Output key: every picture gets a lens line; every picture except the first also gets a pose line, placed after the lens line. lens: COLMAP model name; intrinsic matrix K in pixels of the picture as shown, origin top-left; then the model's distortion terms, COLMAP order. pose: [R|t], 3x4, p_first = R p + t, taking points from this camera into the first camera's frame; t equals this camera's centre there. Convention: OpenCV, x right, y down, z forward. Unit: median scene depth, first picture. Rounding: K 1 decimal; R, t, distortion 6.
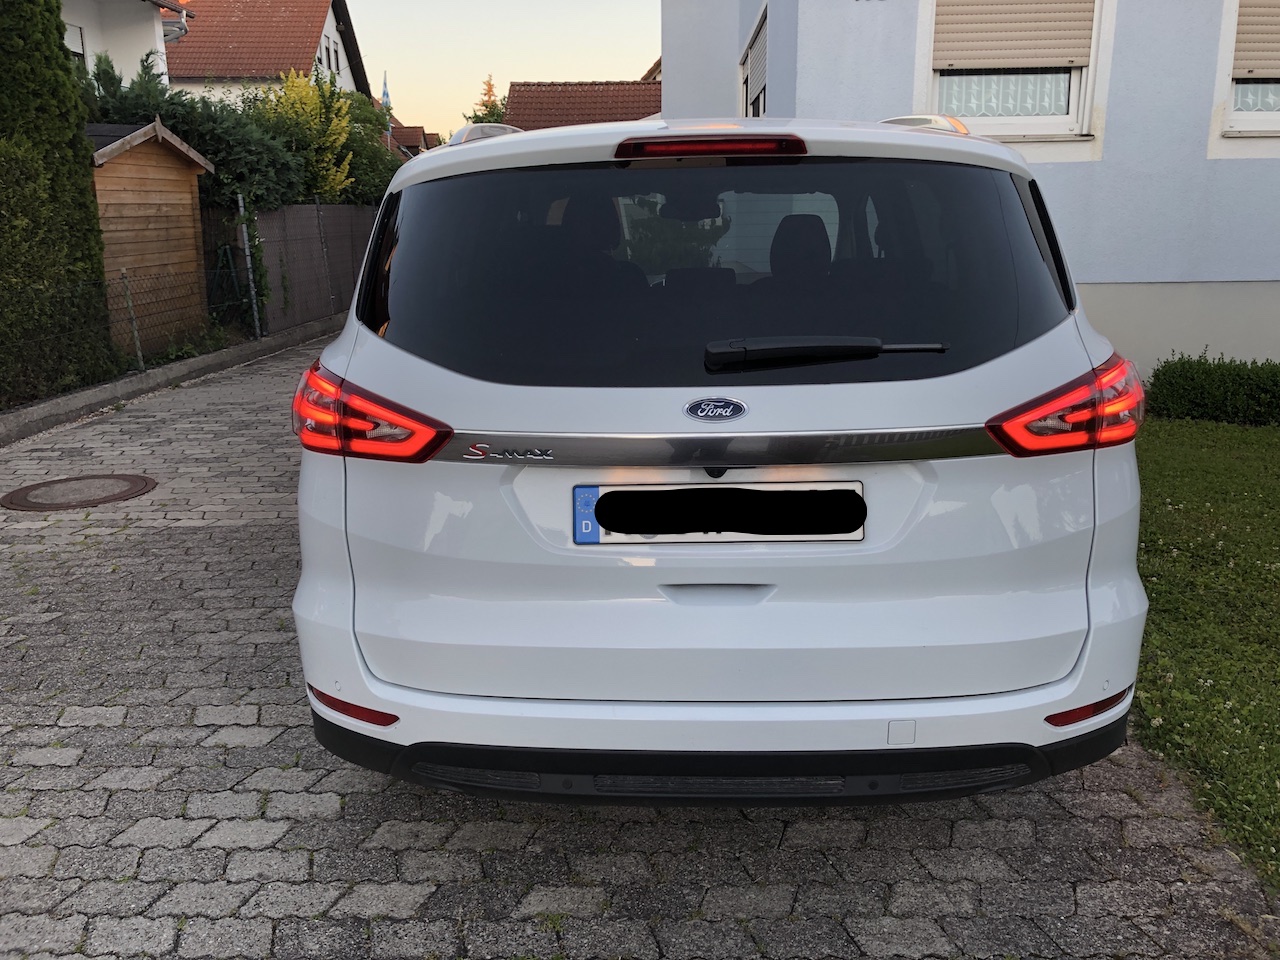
lens RADIAL K [[1051.8, 0, 637.1], [0, 1051.8, 486.2], [0, 0, 1]] dist [0.047992, -0.052007]
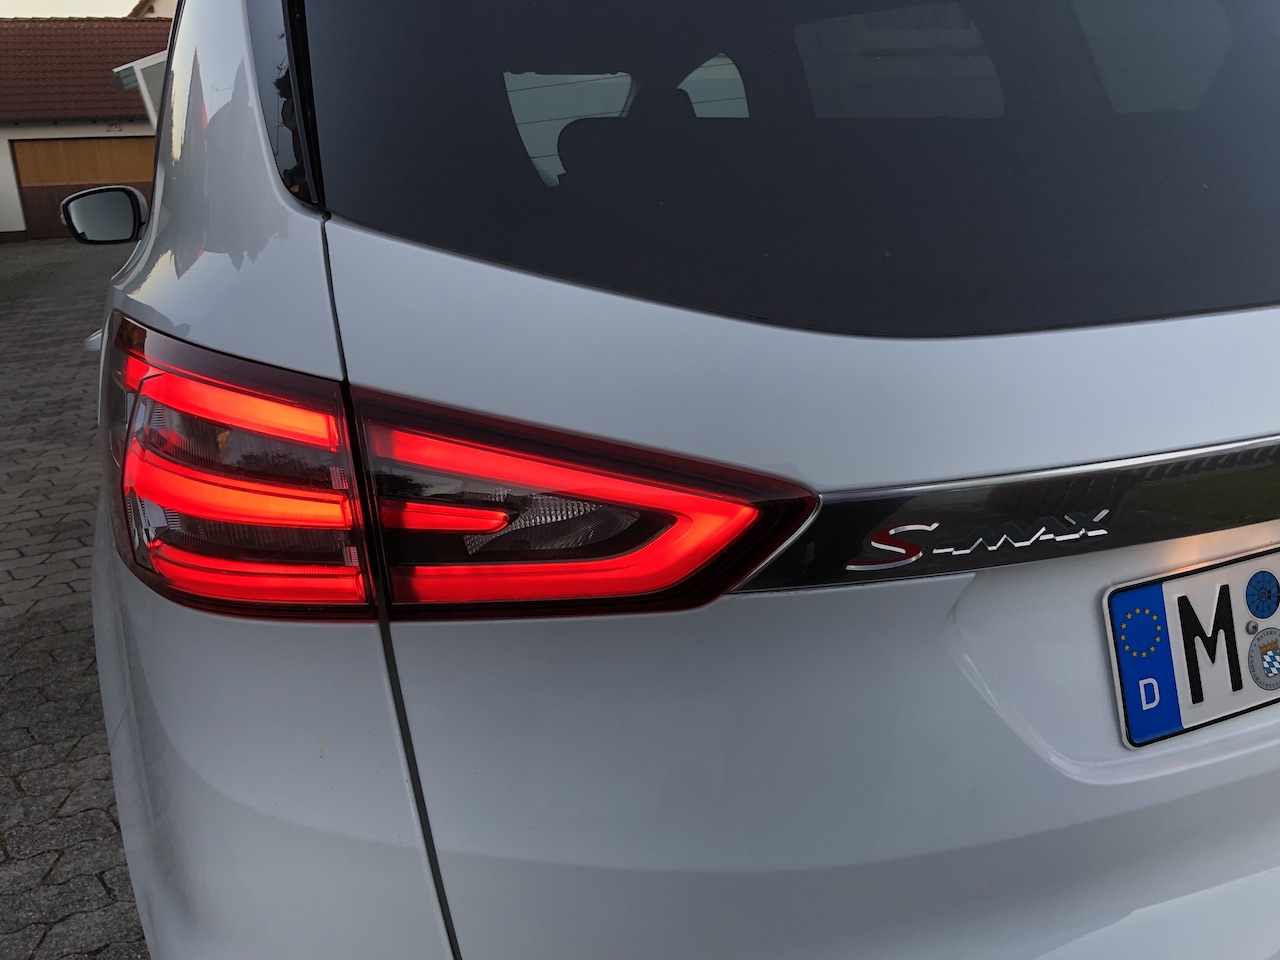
lens RADIAL K [[1051.8, 0, 643.0], [0, 1051.8, 485.5], [0, 0, 1]] dist [0.047992, -0.052007]
pose [[0.905508, -0.151313, 0.396434, -0.281145], [0.137781, 0.988484, 0.062581, -0.067261], [-0.401338, -0.002047, 0.915928, 0.577397]]
